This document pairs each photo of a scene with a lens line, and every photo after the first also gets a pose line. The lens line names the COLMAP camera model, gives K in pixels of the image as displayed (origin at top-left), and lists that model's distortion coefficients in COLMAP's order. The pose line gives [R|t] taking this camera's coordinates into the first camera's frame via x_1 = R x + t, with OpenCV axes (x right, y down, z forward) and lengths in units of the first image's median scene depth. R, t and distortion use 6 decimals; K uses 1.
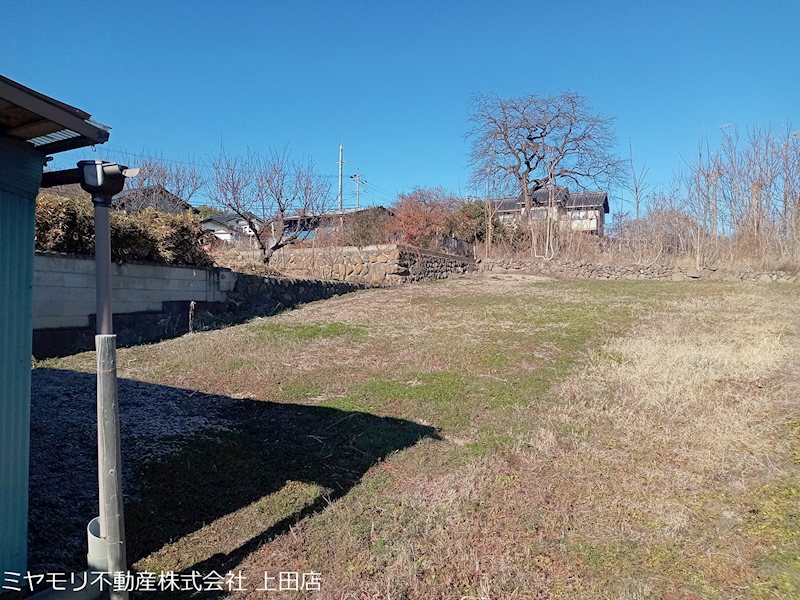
lens RADIAL K [[603.6, 0, 400.0], [0, 603.6, 300.0], [0, 0, 1]] dist [0.121069, -0.189326]
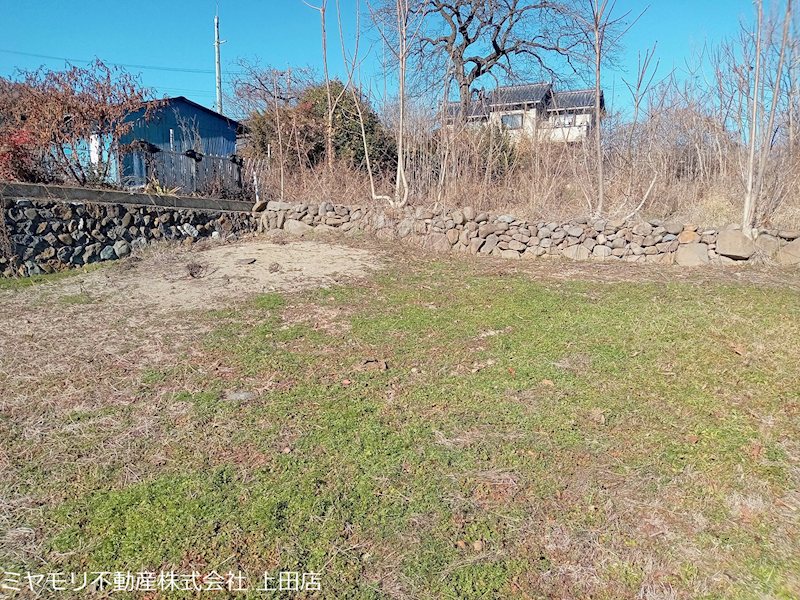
lens RADIAL K [[603.6, 0, 400.0], [0, 603.6, 300.0], [0, 0, 1]] dist [0.121069, -0.189326]
pose [[0.999908, -0.005548, -0.012338, 0.272518], [0.007138, 0.991115, 0.132817, -0.061887], [0.011491, -0.132893, 0.991064, 0.609136]]
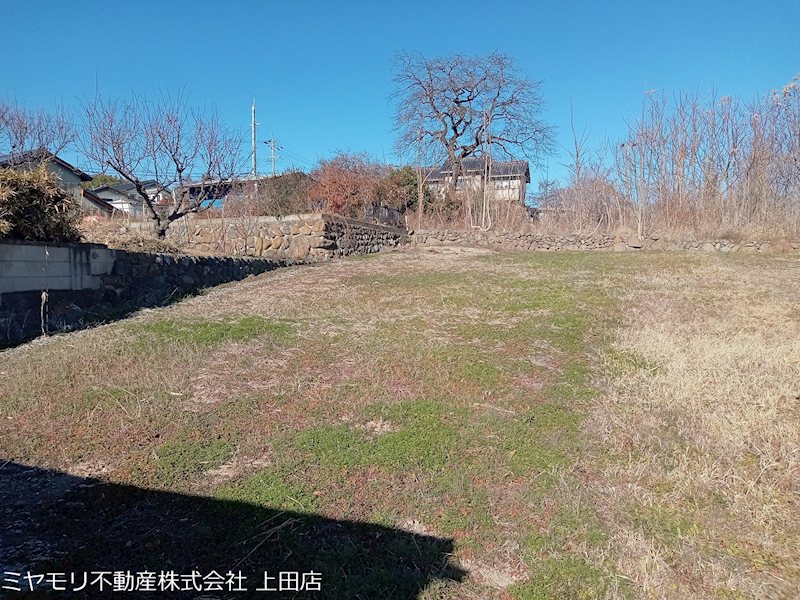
lens RADIAL K [[603.6, 0, 400.0], [0, 603.6, 300.0], [0, 0, 1]] dist [0.121069, -0.189326]
pose [[0.991203, -0.022891, 0.130356, -0.009558], [0.016748, 0.998705, 0.048032, -0.007161], [-0.131287, -0.045427, 0.990303, 0.102456]]
